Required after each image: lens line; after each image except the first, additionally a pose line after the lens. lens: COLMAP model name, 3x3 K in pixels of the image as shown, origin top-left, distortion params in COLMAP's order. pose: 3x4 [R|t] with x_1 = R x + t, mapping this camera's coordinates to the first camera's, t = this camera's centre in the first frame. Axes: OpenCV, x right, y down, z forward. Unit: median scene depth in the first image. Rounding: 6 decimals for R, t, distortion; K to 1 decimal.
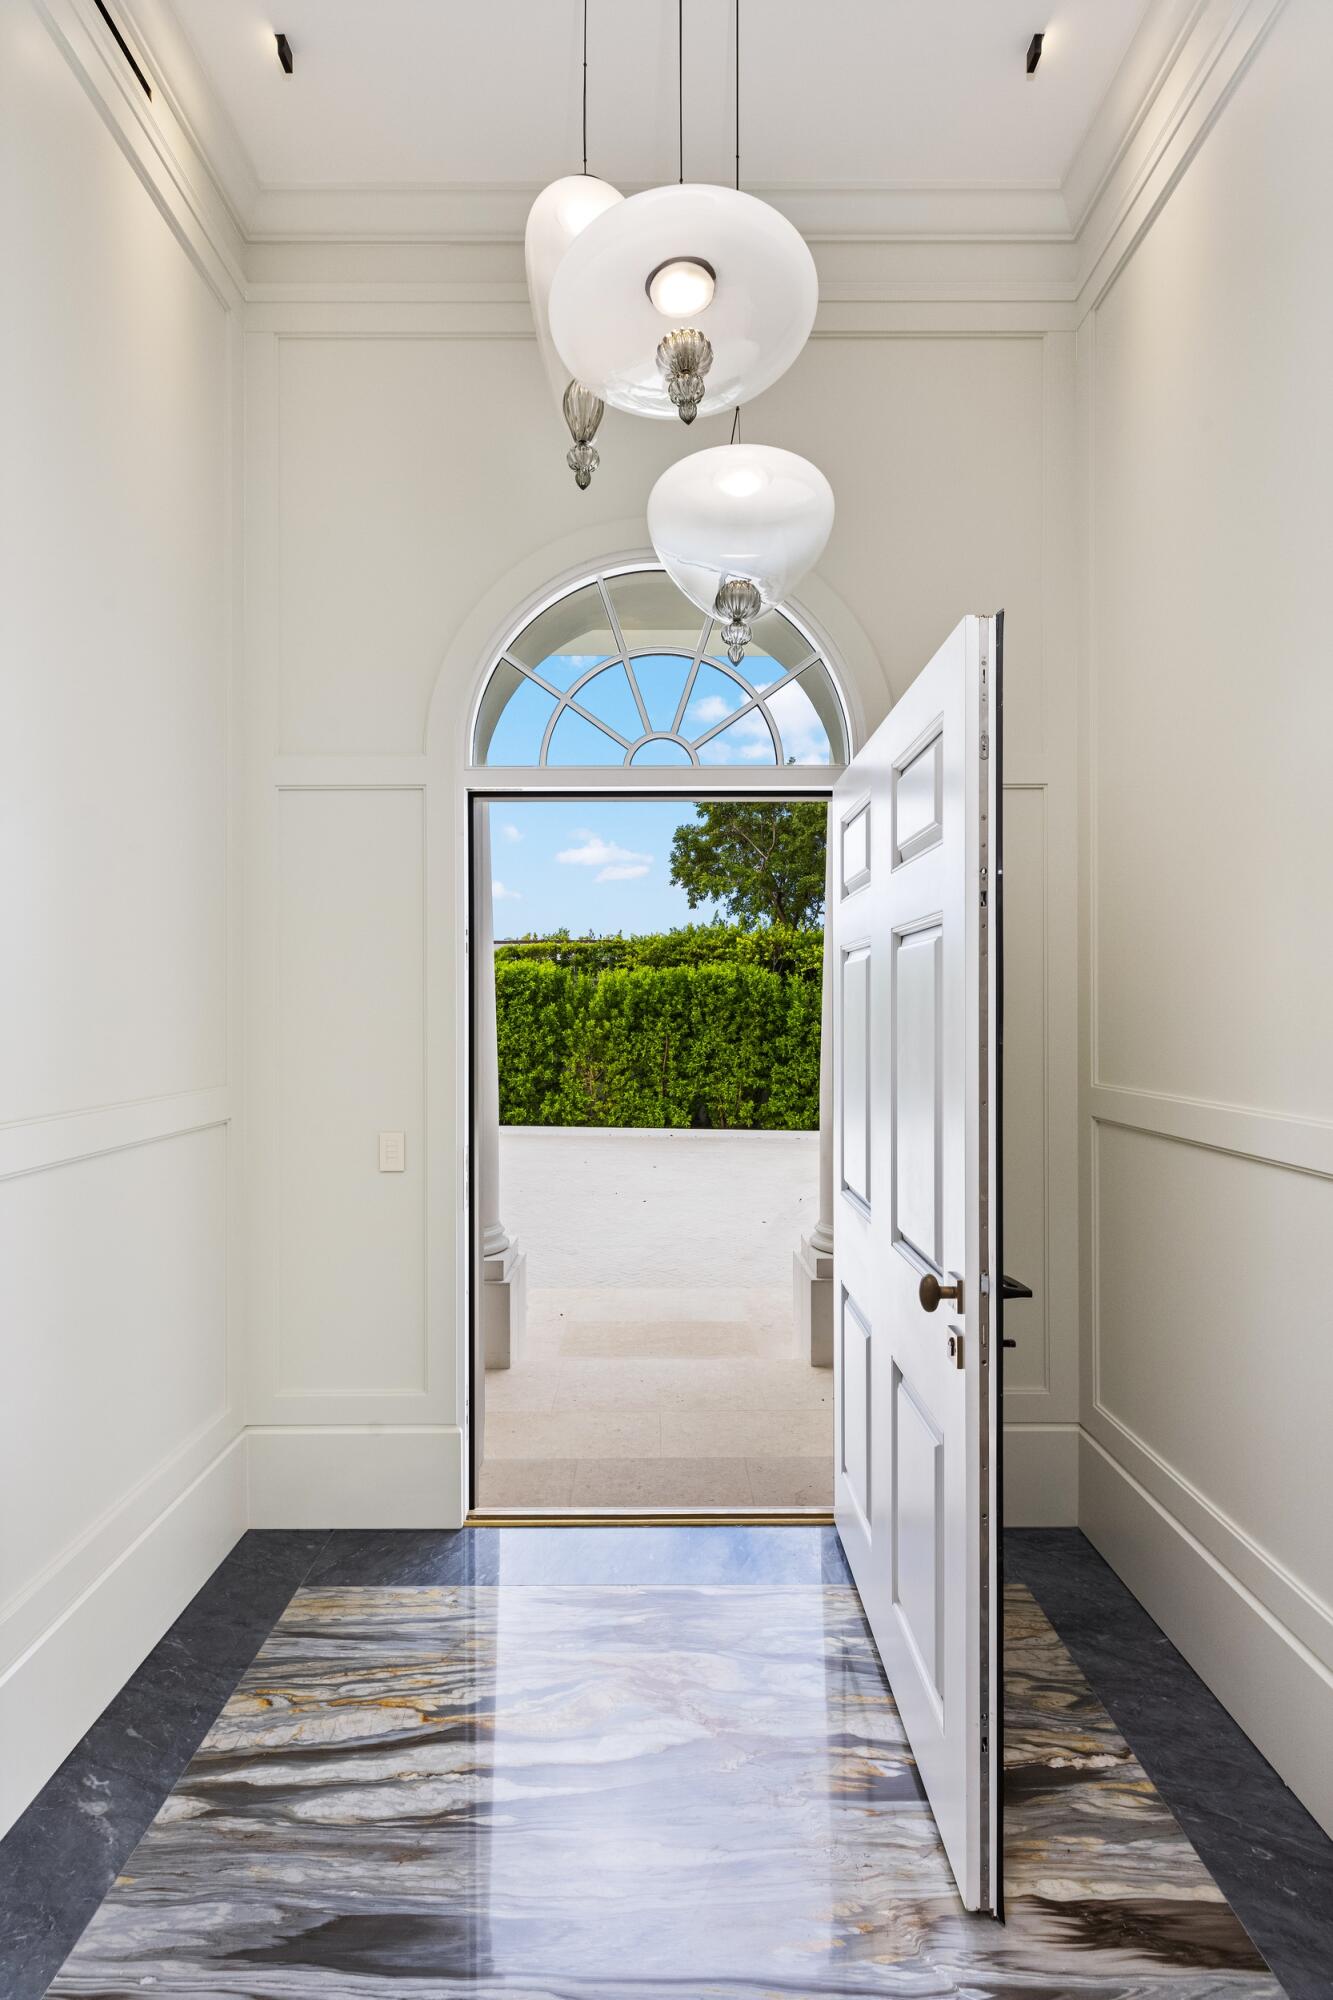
lens RADIAL K [[922.1, 0, 666.5], [0, 922.1, 1000.0], [0, 0, 1]] dist [-0.017048, -0.000052]
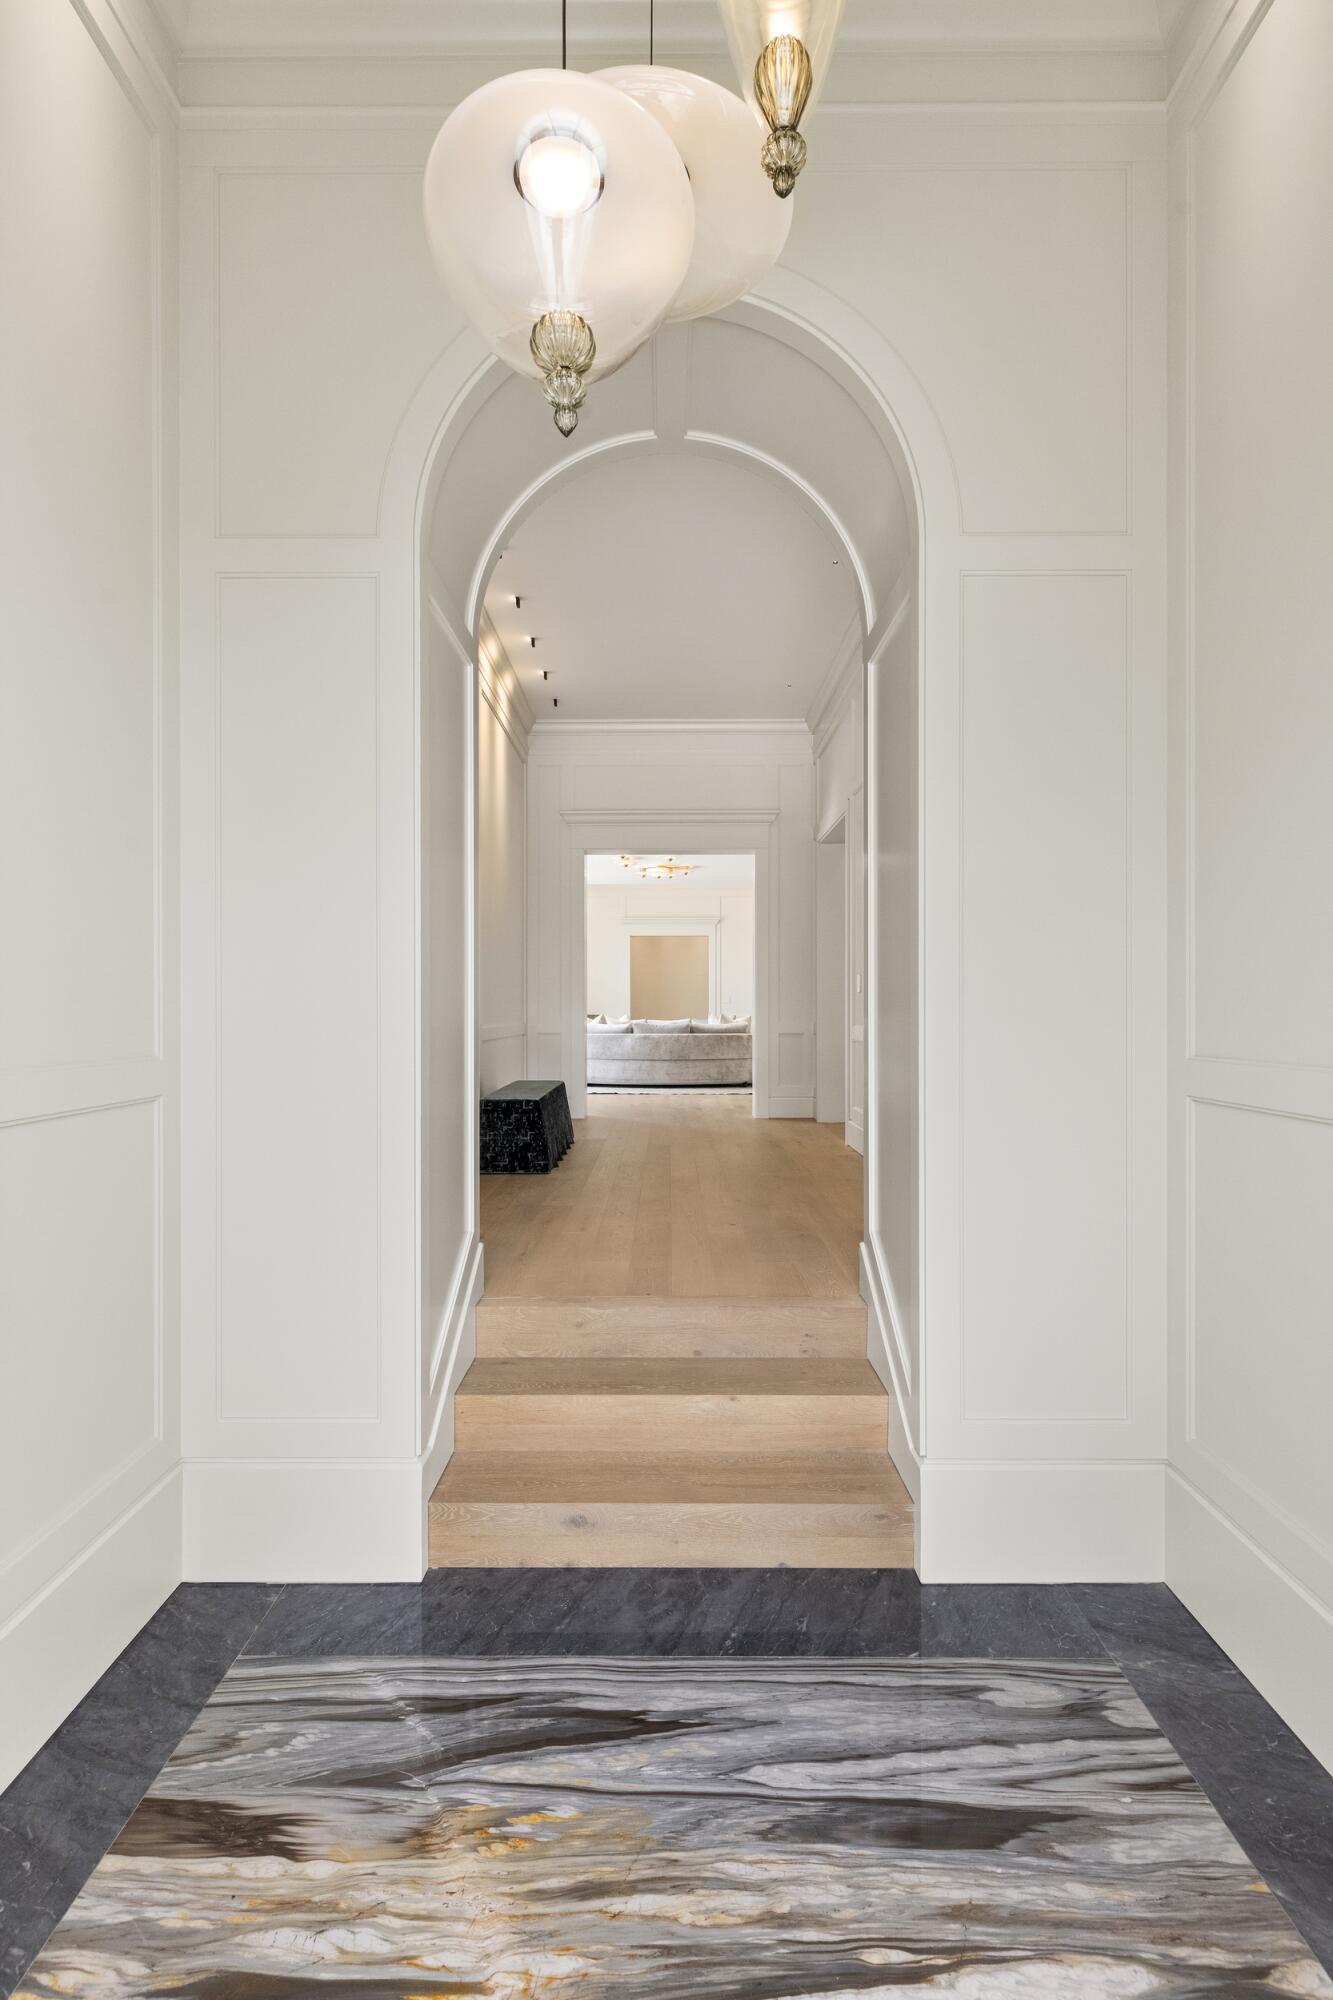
lens RADIAL K [[922.1, 0, 666.5], [0, 922.1, 1000.0], [0, 0, 1]] dist [-0.017048, -0.000052]
pose [[-0.999905, 0.004305, 0.013103, -0.010277], [0.004092, 0.999860, -0.016250, 0.080478], [-0.013171, -0.016195, -0.999782, 1.976694]]
